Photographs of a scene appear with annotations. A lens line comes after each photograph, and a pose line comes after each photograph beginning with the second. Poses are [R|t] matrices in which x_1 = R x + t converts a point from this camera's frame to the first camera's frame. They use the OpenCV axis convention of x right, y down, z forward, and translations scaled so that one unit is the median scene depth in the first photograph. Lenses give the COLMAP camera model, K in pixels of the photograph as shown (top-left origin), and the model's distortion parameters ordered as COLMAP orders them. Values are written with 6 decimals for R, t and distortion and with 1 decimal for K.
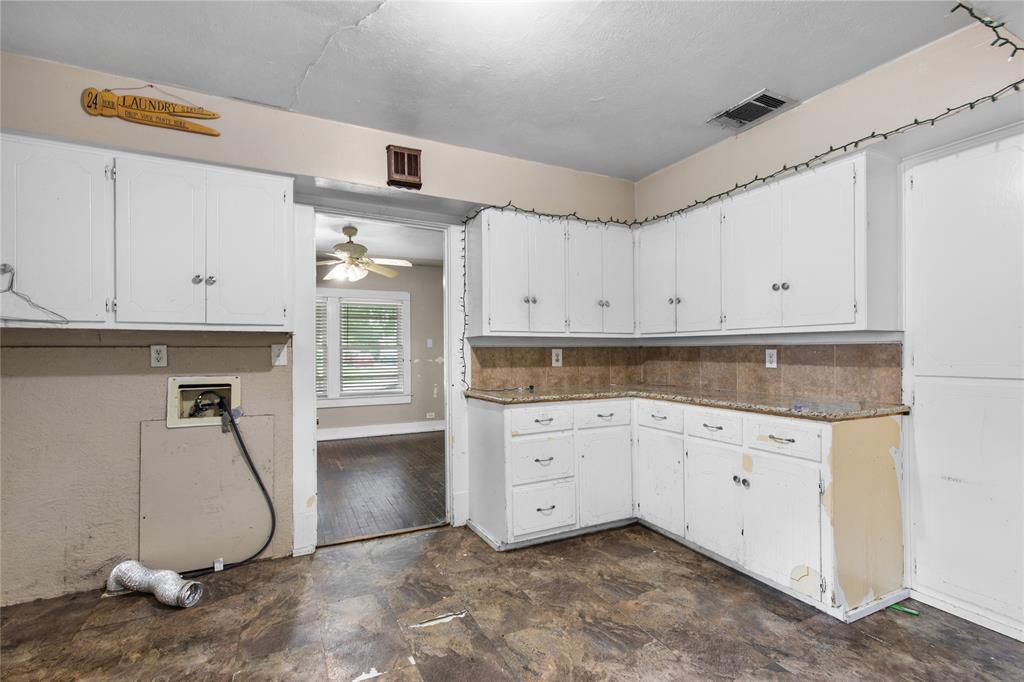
lens RADIAL K [[469.9, 0, 513.1], [0, 469.9, 355.0], [0, 0, 1]] dist [0.012587, -0.000199]
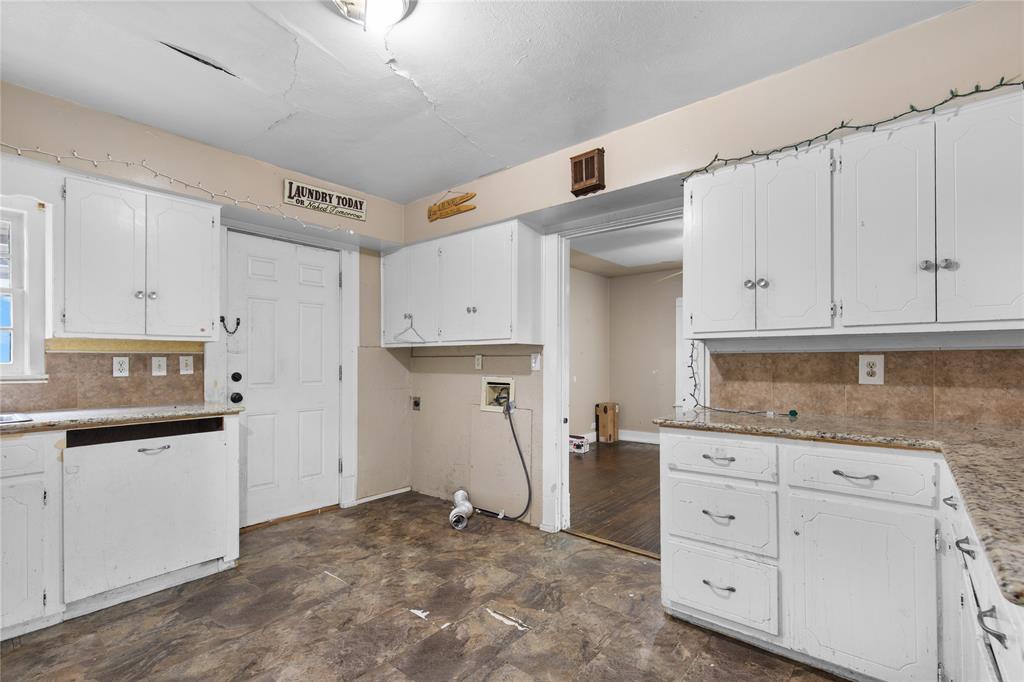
lens RADIAL K [[469.5, 0, 513.6], [0, 469.5, 361.7], [0, 0, 1]] dist [0.012114, -0.000197]
pose [[0.393604, 0.004967, -0.919267, 0.618057], [-0.006397, 0.999976, 0.002664, -0.003876], [0.919258, 0.004832, 0.393626, 0.470366]]
